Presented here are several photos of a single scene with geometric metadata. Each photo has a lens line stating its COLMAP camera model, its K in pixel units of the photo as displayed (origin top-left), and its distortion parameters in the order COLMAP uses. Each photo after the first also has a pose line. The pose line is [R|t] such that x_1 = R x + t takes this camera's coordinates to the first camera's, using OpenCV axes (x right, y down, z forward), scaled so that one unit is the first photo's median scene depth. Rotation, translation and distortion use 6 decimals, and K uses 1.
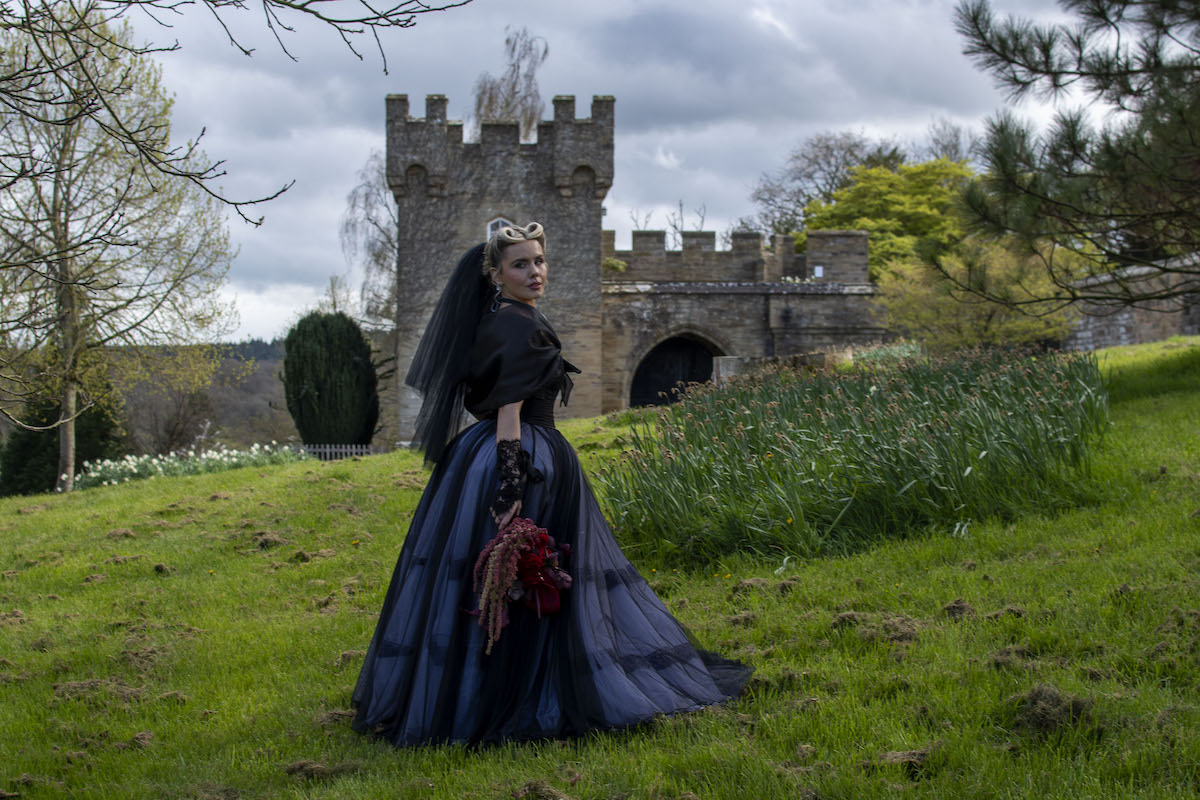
lens RADIAL K [[2419.0, 0, 599.4], [0, 2419.0, 398.6], [0, 0, 1]] dist [0.022432, 0.000000]
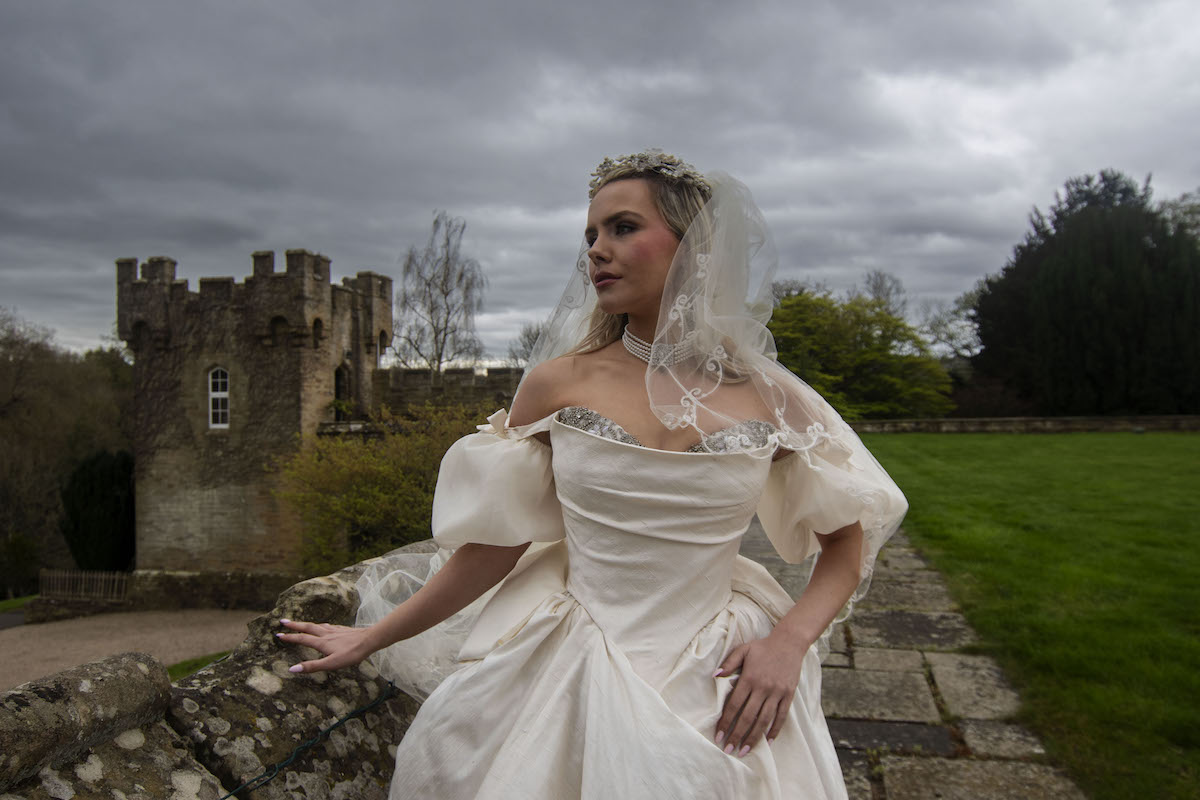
lens RADIAL K [[962.4, 0, 605.5], [0, 962.4, 405.7], [0, 0, 1]] dist [0.012094, 0.002256]
pose [[0.961371, -0.011915, -0.274999, 0.247221], [0.013691, 0.999896, 0.004540, -0.056975], [0.274917, -0.008130, 0.961434, 0.631012]]
